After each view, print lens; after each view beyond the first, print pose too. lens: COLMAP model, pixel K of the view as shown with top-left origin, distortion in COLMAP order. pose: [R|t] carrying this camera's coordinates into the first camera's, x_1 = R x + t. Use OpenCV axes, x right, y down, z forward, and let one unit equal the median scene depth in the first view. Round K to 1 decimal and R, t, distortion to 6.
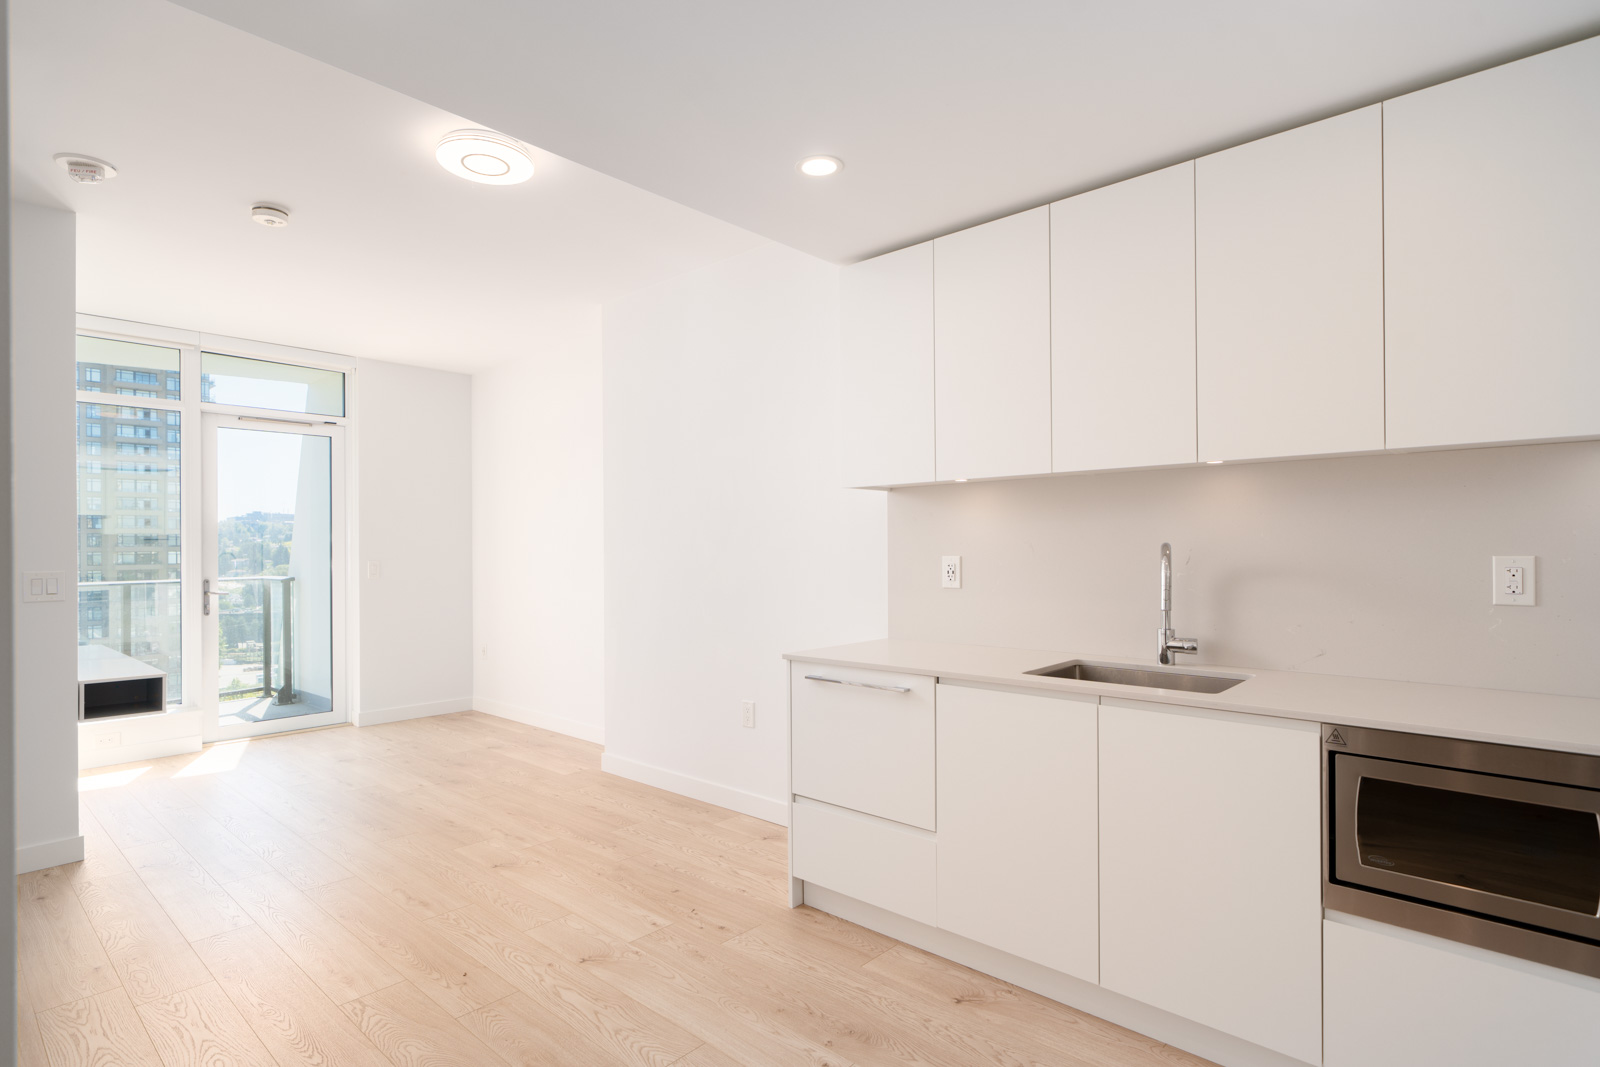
lens RADIAL K [[840.1, 0, 800.0], [0, 840.1, 533.5], [0, 0, 1]] dist [0.011776, 0.000065]
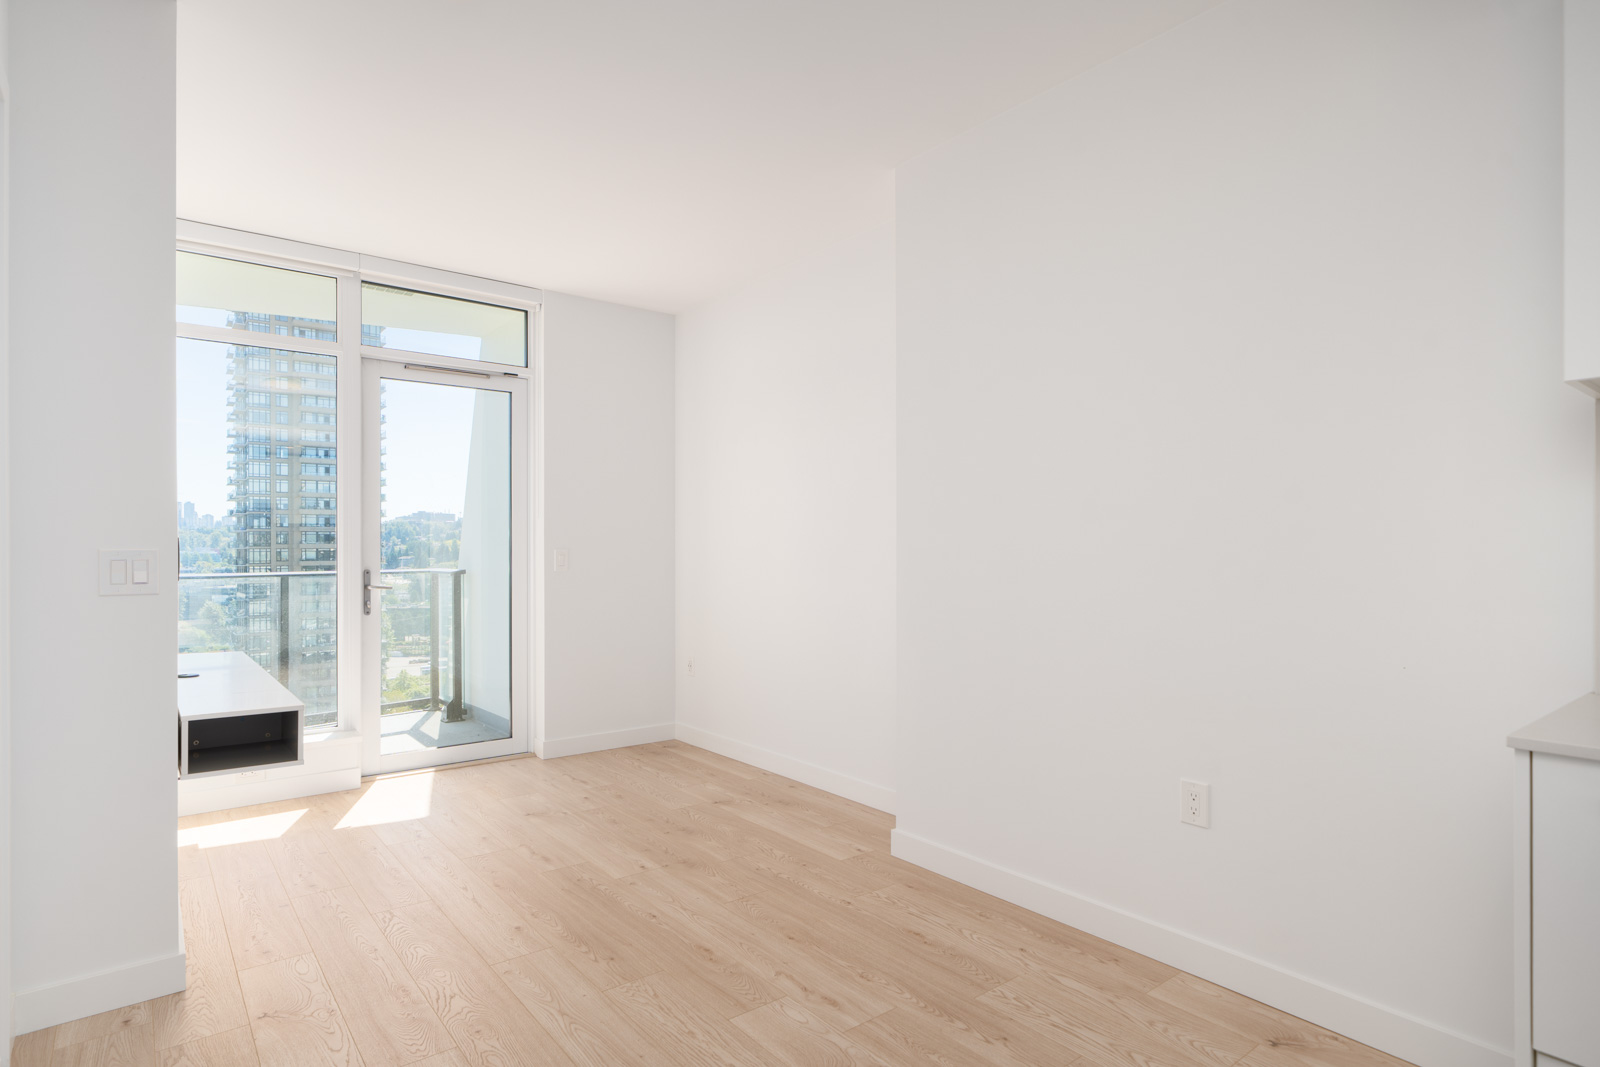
lens RADIAL K [[840.1, 0, 800.0], [0, 840.1, 533.5], [0, 0, 1]] dist [0.011776, 0.000065]
pose [[0.988933, 0.002559, -0.148342, -0.172629], [-0.002932, 0.999993, -0.002298, 0.019929], [0.148336, 0.002707, 0.988933, 0.261716]]
